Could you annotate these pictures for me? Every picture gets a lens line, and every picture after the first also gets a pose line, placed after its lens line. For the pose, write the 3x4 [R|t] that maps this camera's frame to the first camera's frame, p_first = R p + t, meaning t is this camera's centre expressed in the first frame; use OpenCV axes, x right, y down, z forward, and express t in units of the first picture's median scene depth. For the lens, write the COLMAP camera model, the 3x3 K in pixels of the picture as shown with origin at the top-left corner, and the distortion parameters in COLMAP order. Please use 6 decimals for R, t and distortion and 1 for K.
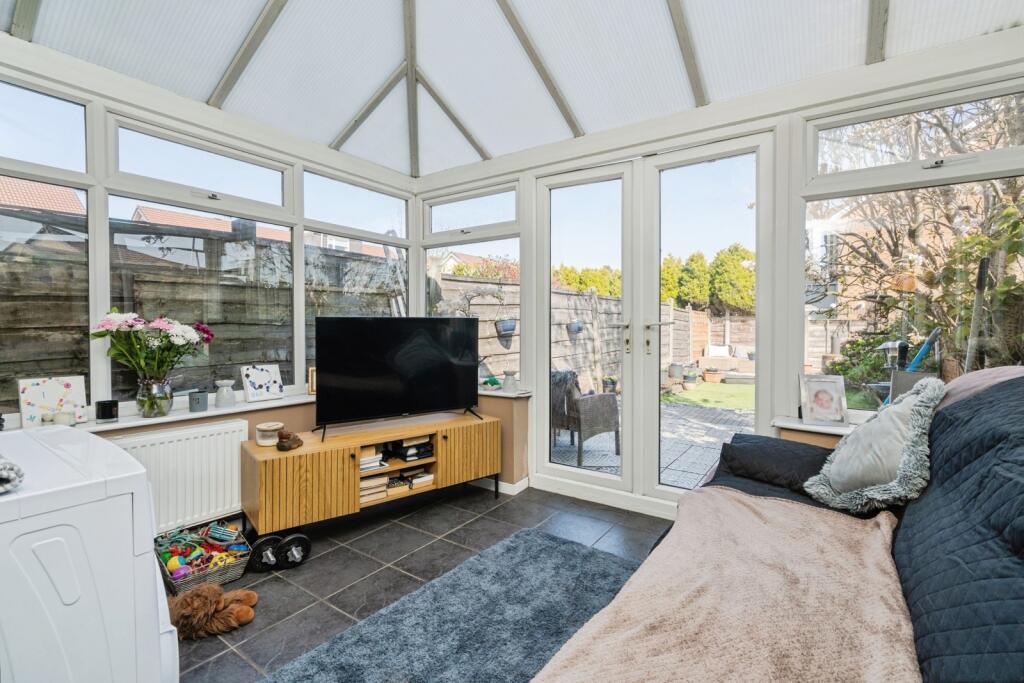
lens RADIAL K [[466.1, 0, 512.4], [0, 466.1, 309.7], [0, 0, 1]] dist [0.010429, 0.000131]
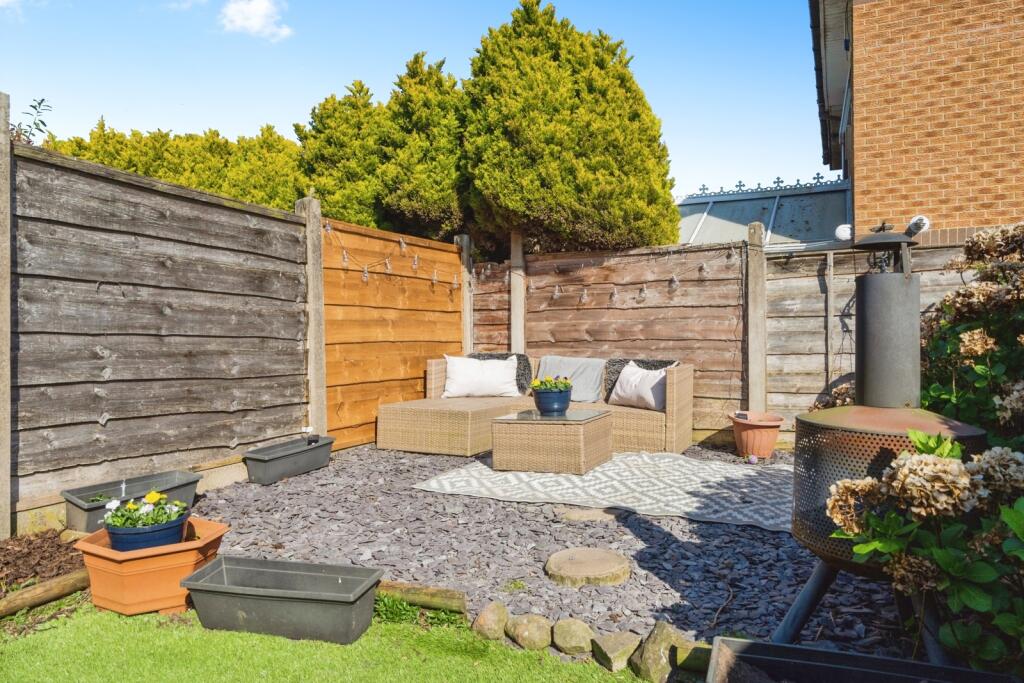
lens RADIAL K [[677.9, 0, 505.7], [0, 677.9, 288.5], [0, 0, 1]] dist [0.004268, -0.000473]
pose [[0.989022, -0.008261, 0.147534, 0.430307], [0.012506, 0.999533, -0.027866, 0.050586], [-0.147235, 0.029405, 0.988664, 0.640251]]
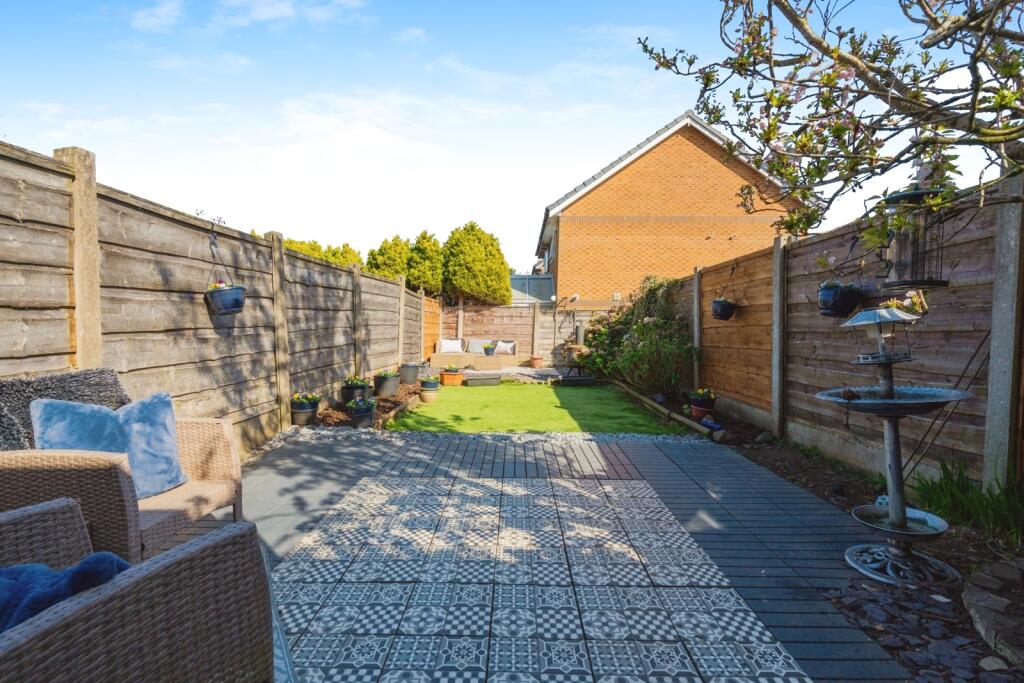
lens RADIAL K [[466.1, 0, 493.0], [0, 466.1, 302.6], [0, 0, 1]] dist [0.010429, 0.000131]
pose [[0.853205, 0.024970, 0.520978, 0.066600], [-0.018771, 0.999676, -0.017173, 0.024763], [-0.521238, 0.004873, 0.853397, 0.254359]]
